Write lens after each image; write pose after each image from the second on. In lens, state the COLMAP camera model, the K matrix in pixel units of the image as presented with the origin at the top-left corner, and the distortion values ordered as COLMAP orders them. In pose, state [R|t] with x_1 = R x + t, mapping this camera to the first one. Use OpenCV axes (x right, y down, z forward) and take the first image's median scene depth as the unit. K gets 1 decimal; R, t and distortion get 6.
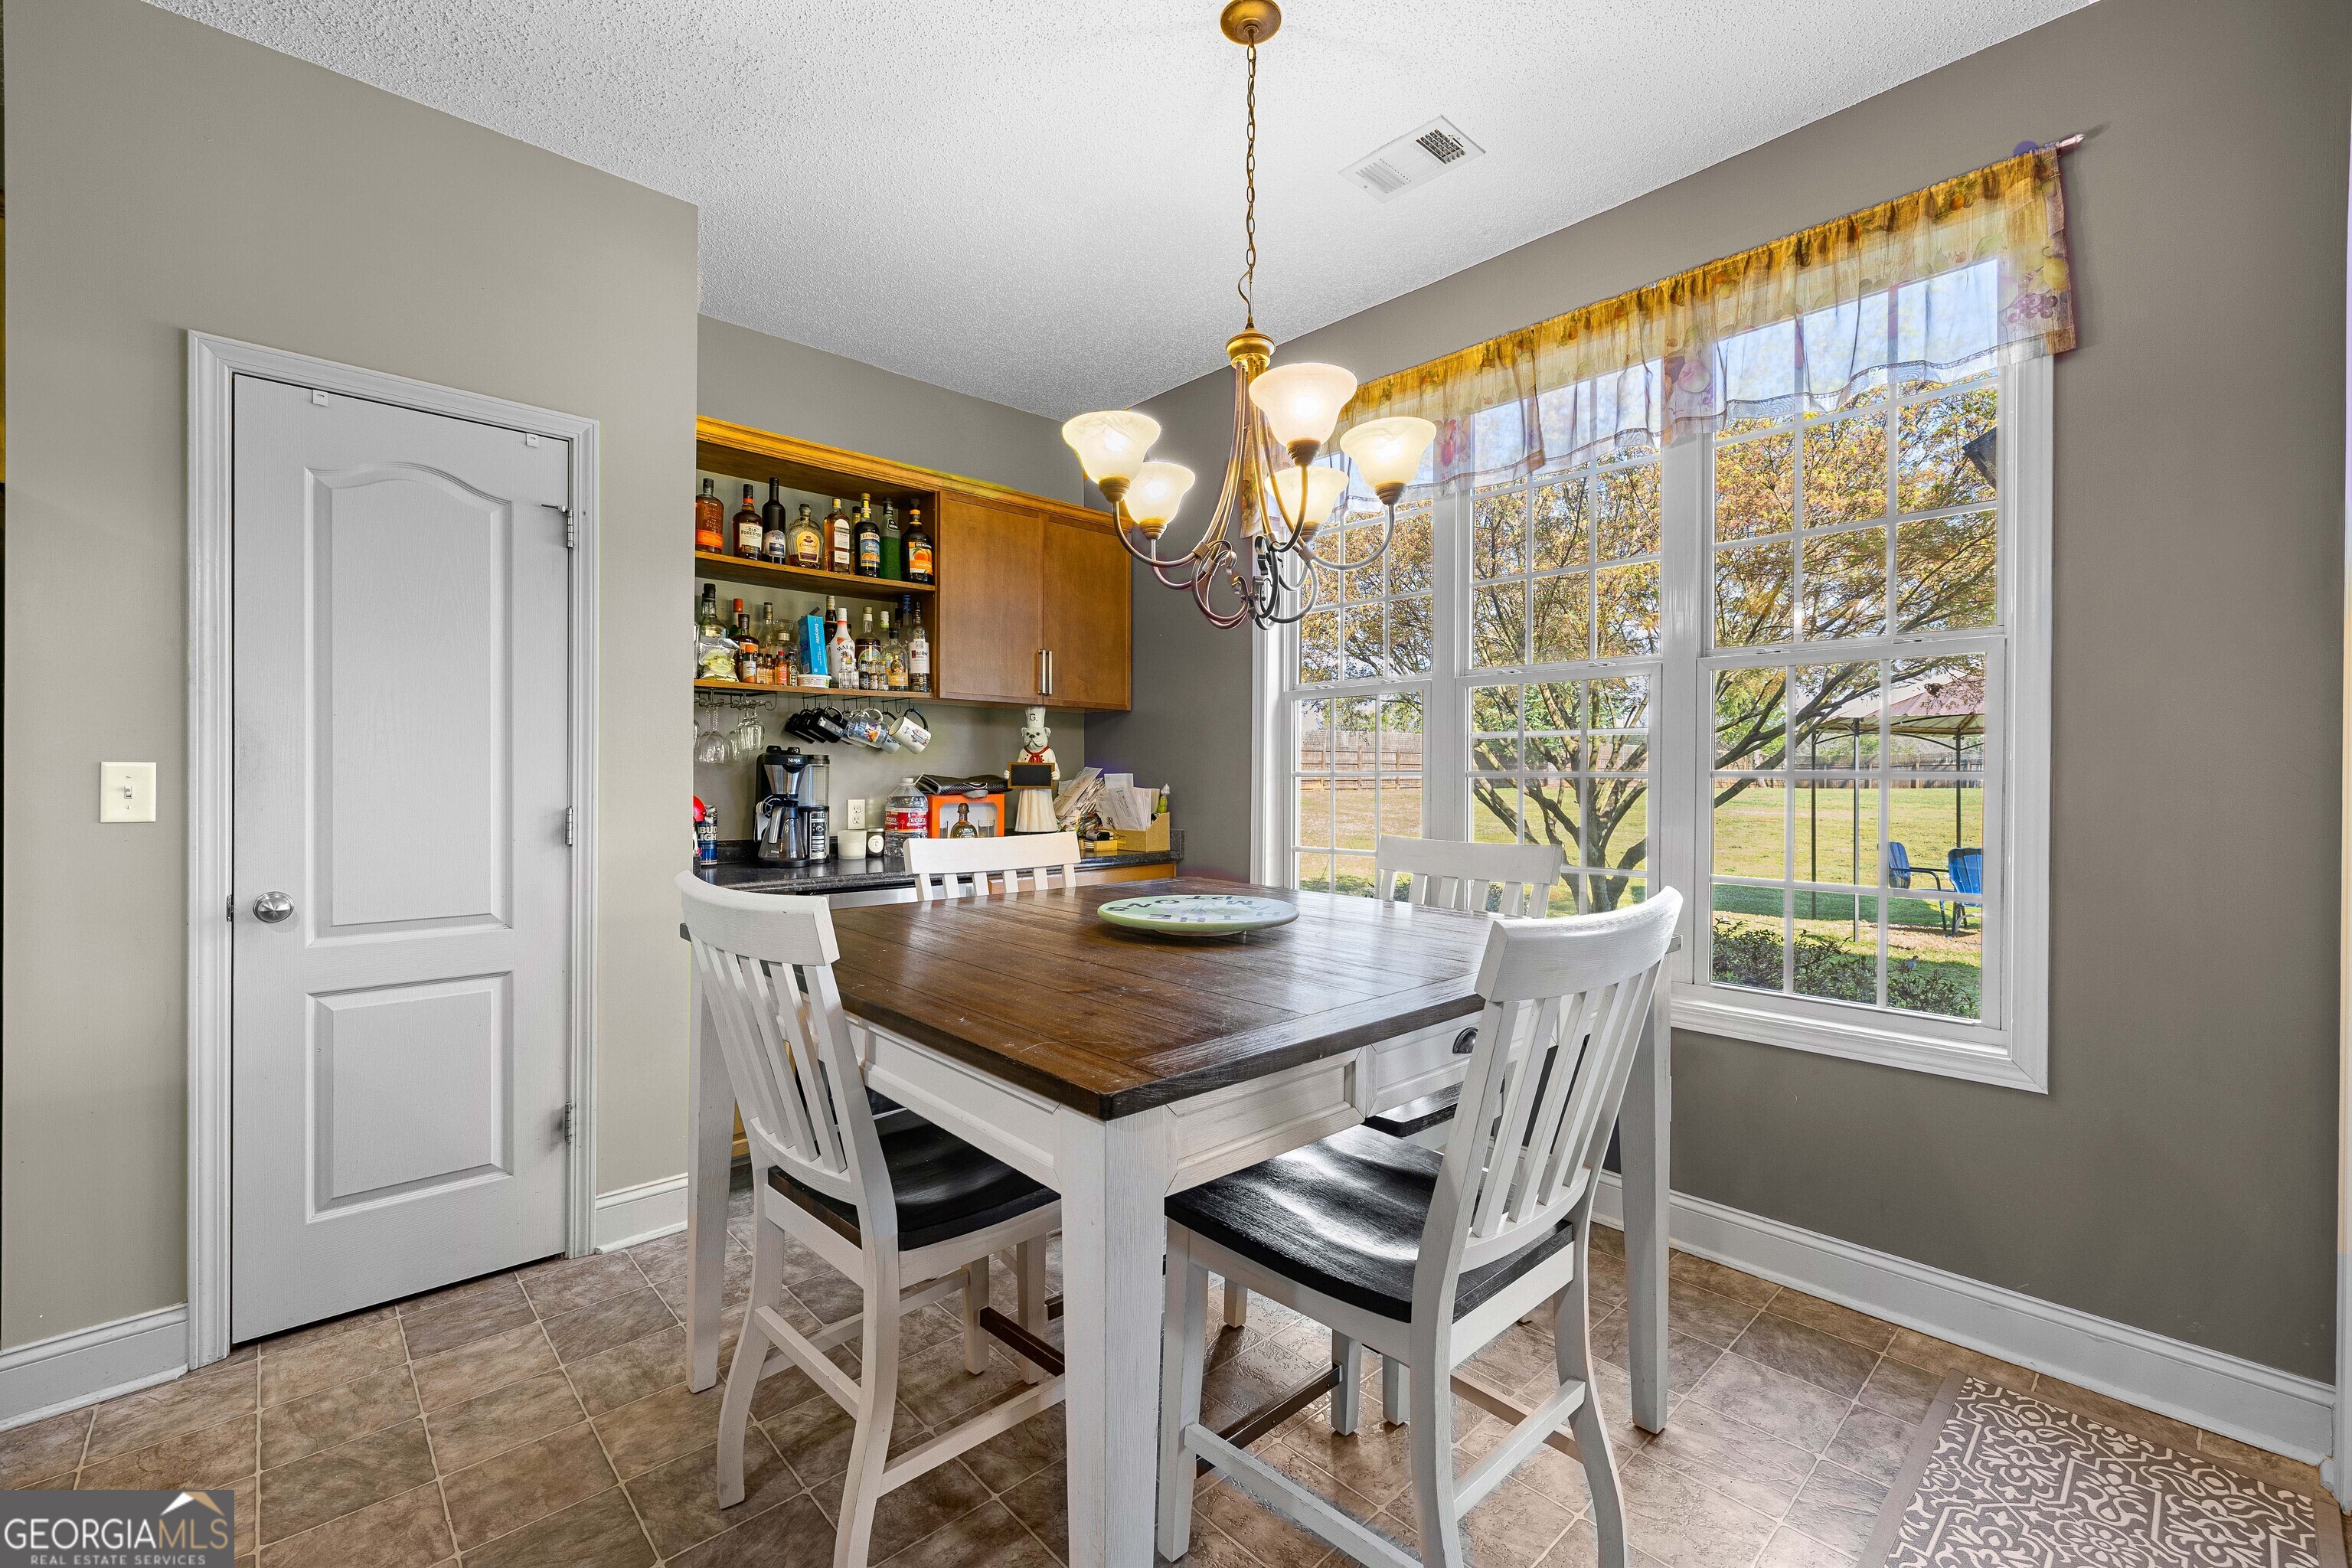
lens RADIAL K [[986.4, 0, 1175.0], [0, 986.4, 777.9], [0, 0, 1]] dist [0.001773, 0.000169]
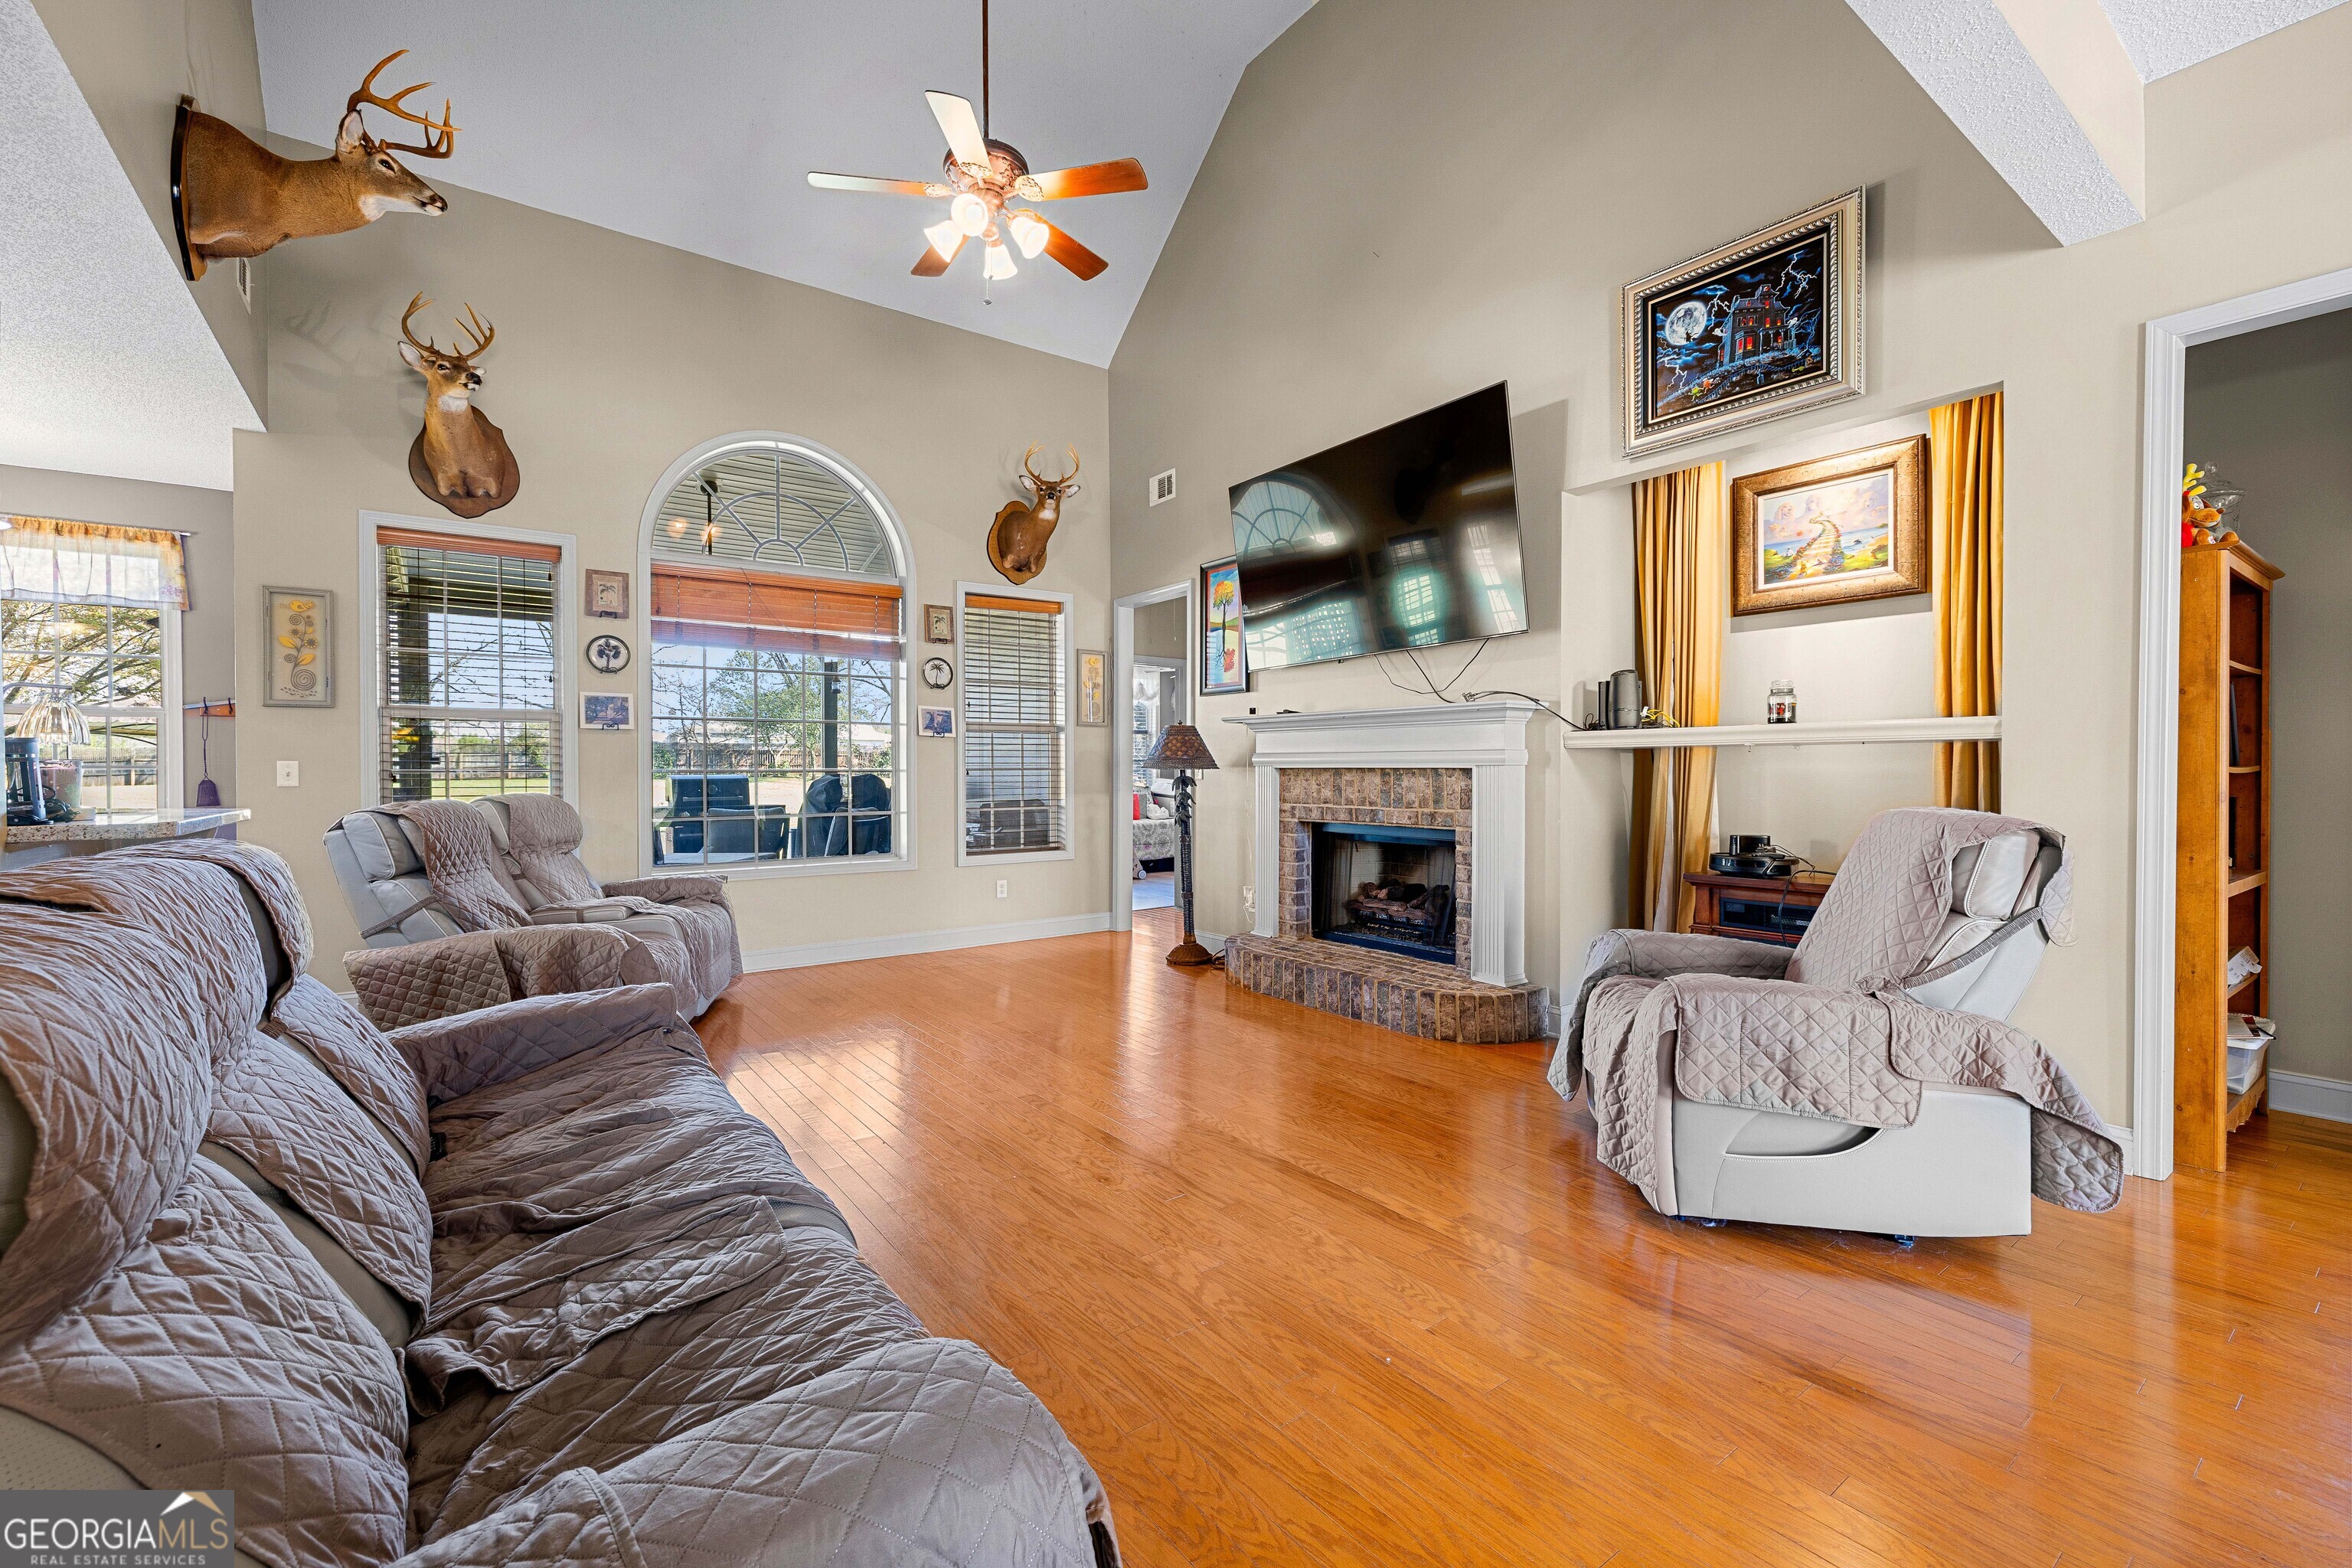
lens RADIAL K [[986.4, 0, 1175.0], [0, 986.4, 777.9], [0, 0, 1]] dist [0.001773, 0.000169]
pose [[0.111741, -0.010422, 0.993683, -1.393019], [0.008434, 0.999919, 0.009539, 0.021329], [-0.993702, 0.007315, 0.111820, -1.862642]]
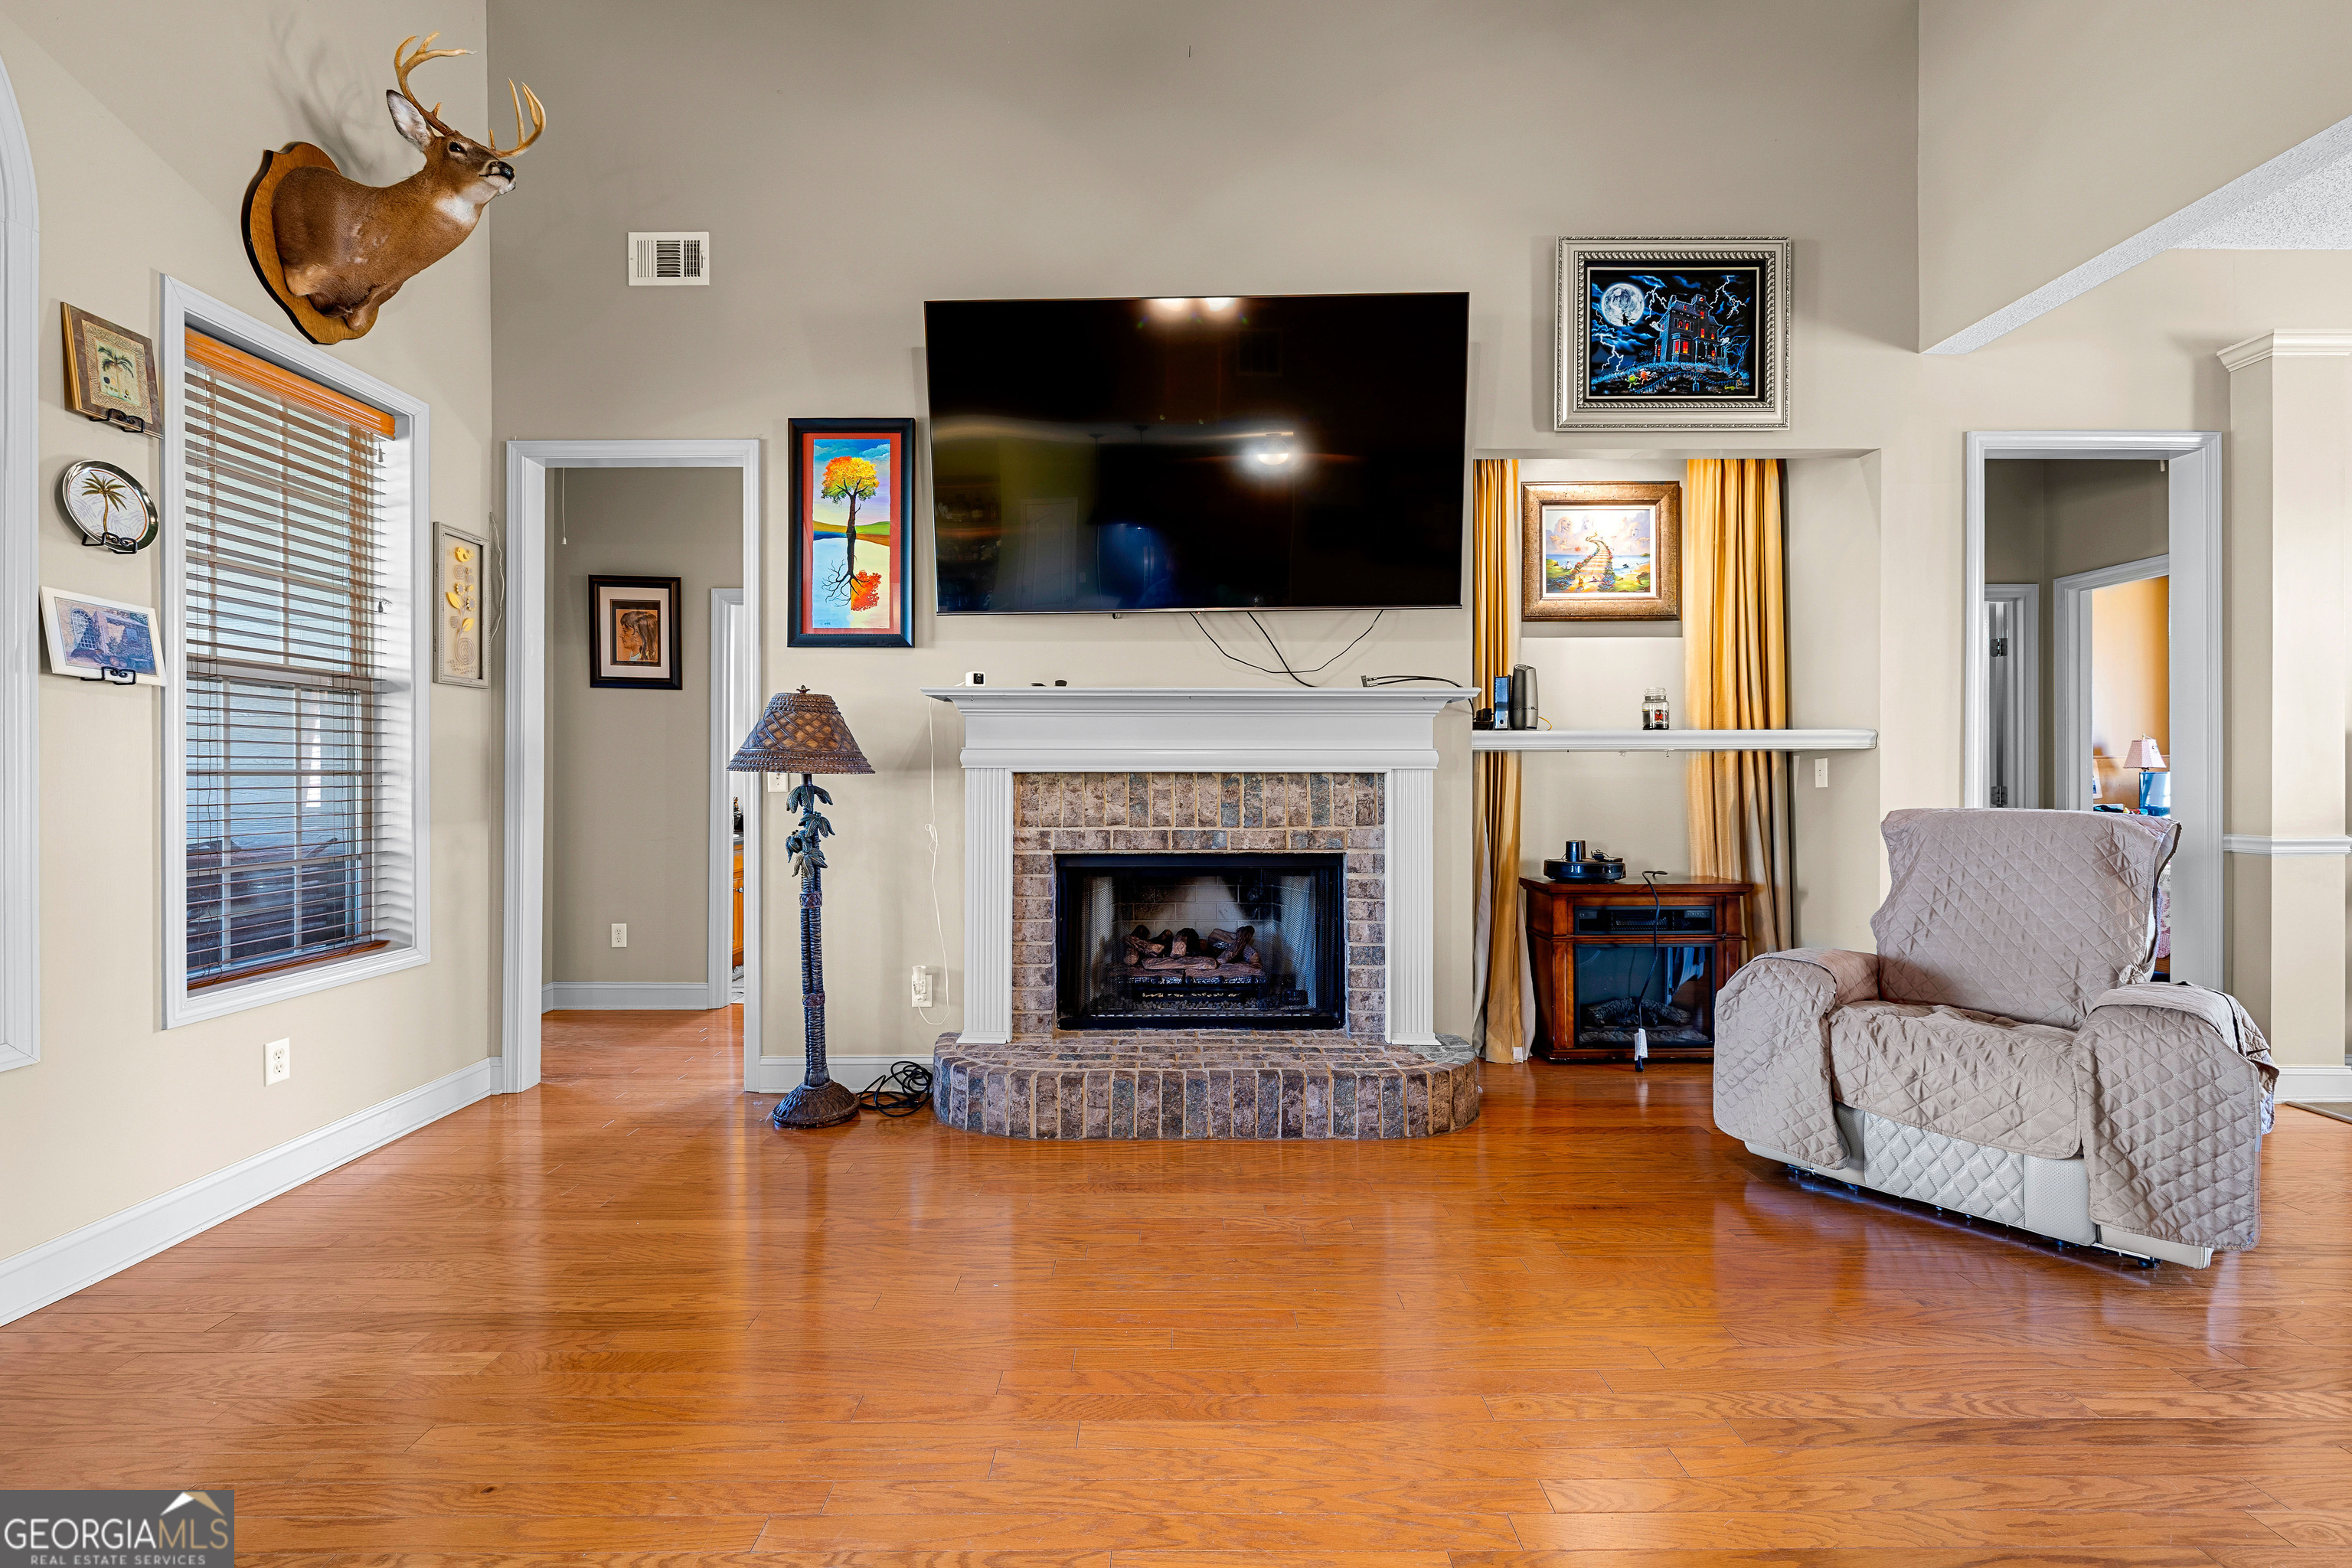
lens RADIAL K [[998.3, 0, 1173.9], [0, 998.3, 775.0], [0, 0, 1]] dist [0.000701, 0.000357]
pose [[-0.735574, -0.000553, 0.677444, -0.083109], [0.003738, 0.999981, 0.004875, 0.020314], [-0.677434, 0.006118, -0.735558, -0.783224]]
